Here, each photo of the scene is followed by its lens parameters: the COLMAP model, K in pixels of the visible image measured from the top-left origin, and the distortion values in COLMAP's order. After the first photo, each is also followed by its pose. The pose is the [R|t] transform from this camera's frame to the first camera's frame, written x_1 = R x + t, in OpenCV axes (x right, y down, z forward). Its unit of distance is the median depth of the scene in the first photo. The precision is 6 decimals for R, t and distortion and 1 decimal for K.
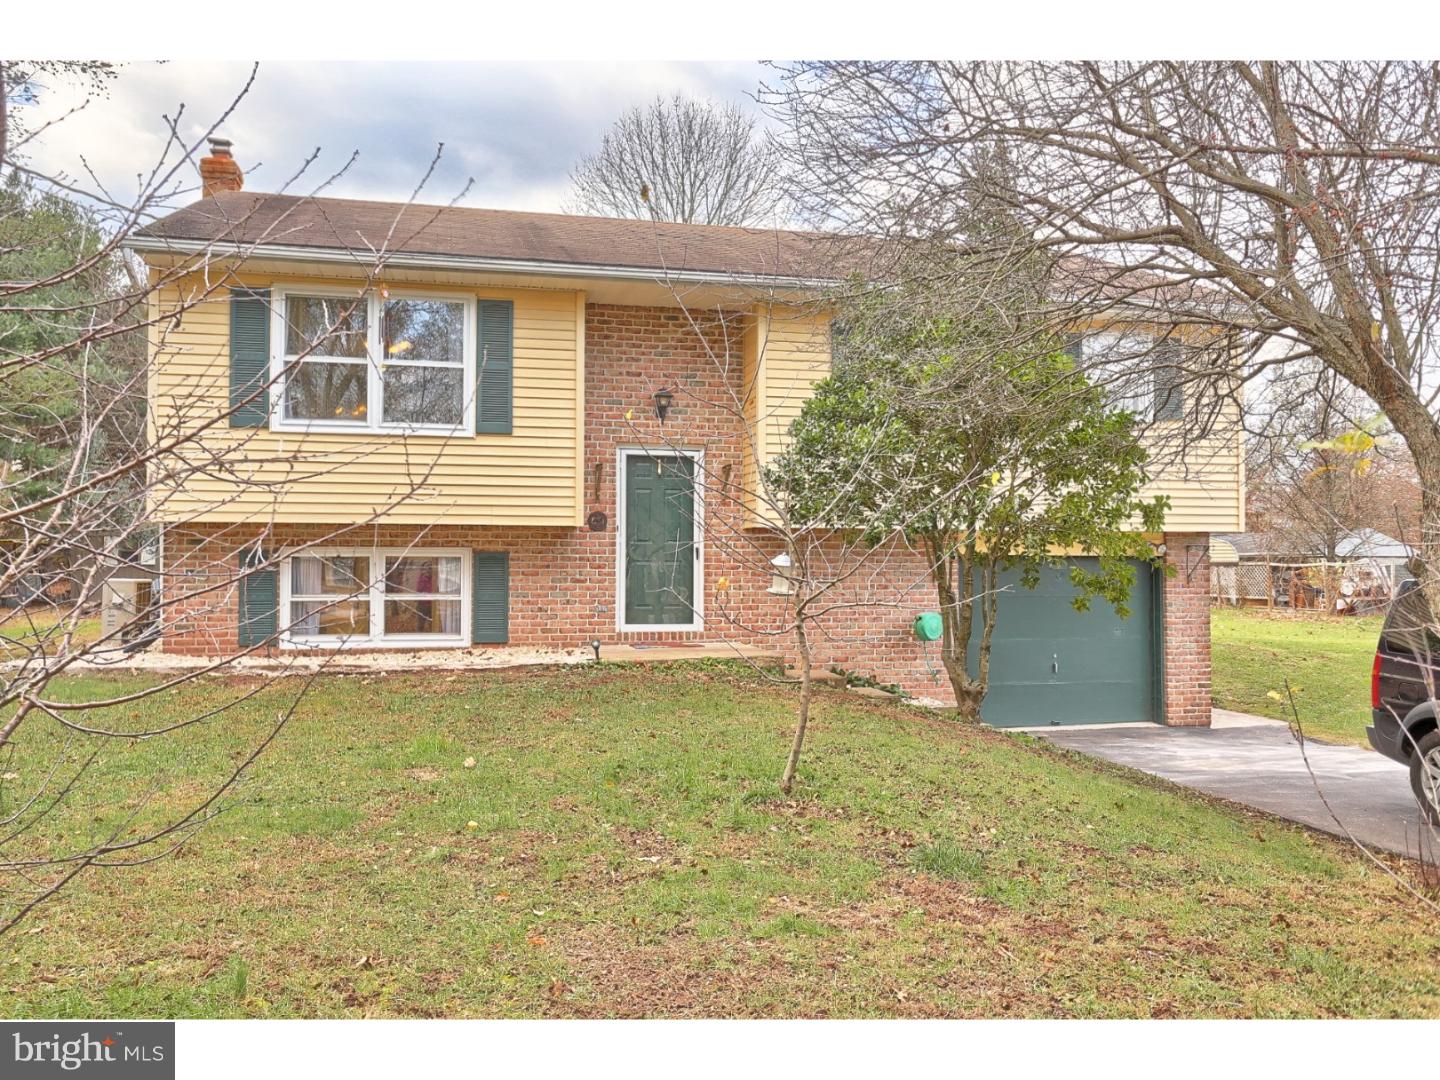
lens RADIAL K [[1168.4, 0, 719.8], [0, 1168.4, 543.4], [0, 0, 1]] dist [0.052446, 0.003113]
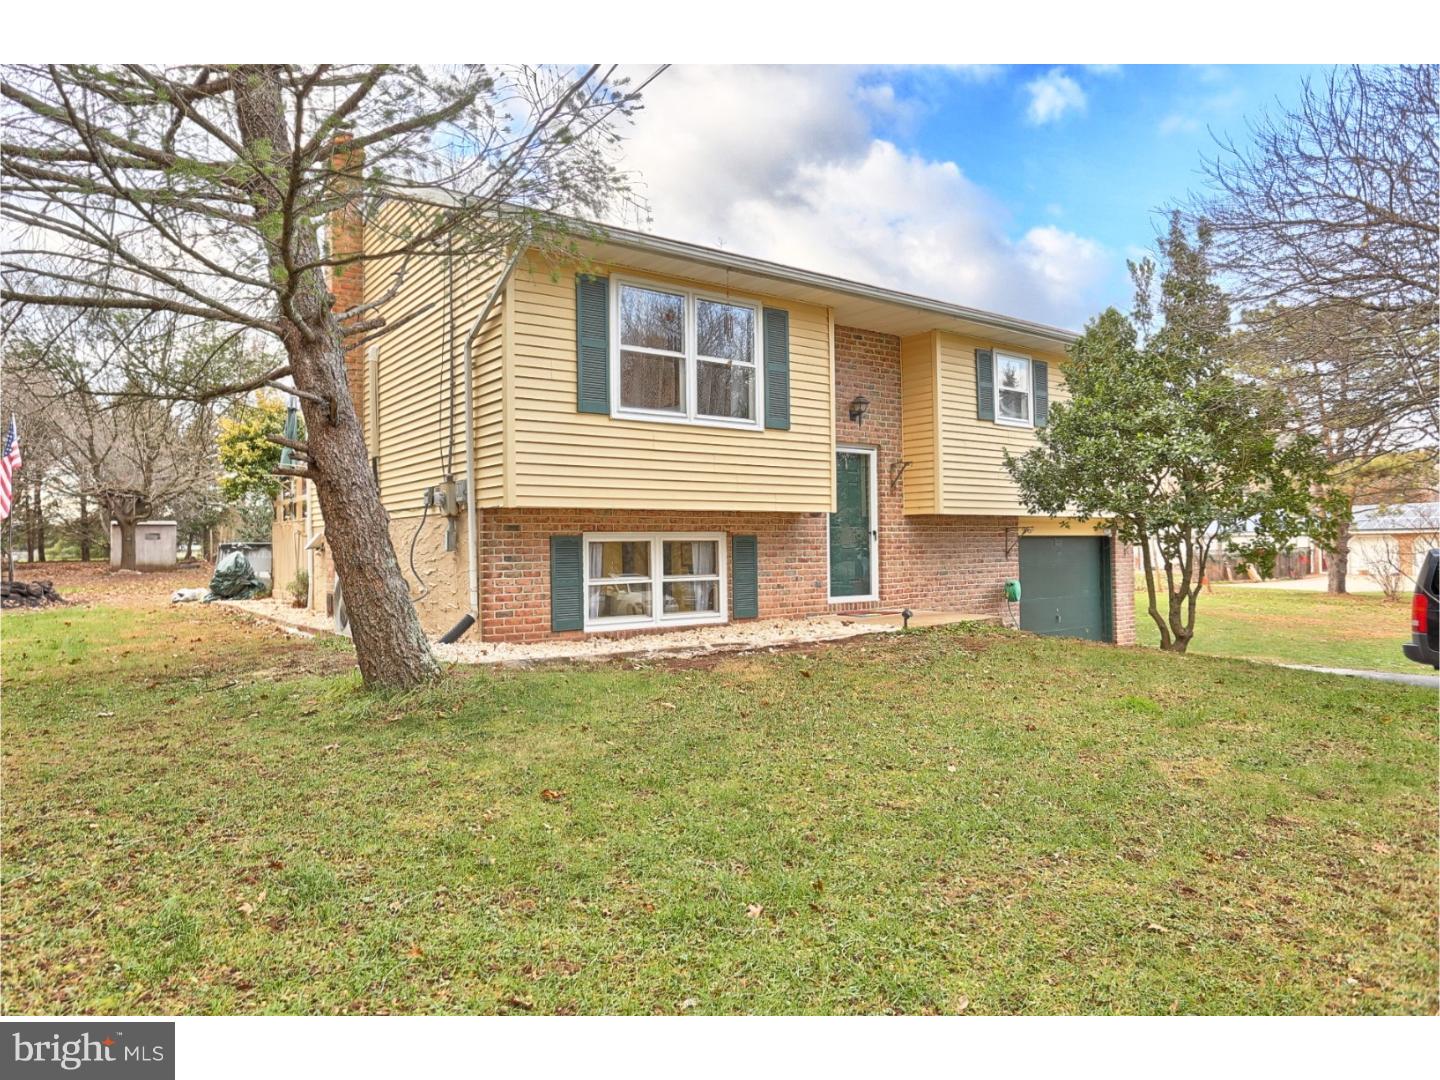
lens RADIAL K [[919.9, 0, 720.8], [0, 919.9, 538.3], [0, 0, 1]] dist [-0.002032, -0.000076]
pose [[0.904580, -0.009084, 0.426208, -0.592873], [0.004736, 0.999925, 0.011261, -0.000261], [-0.426278, -0.008168, 0.904555, 0.226265]]
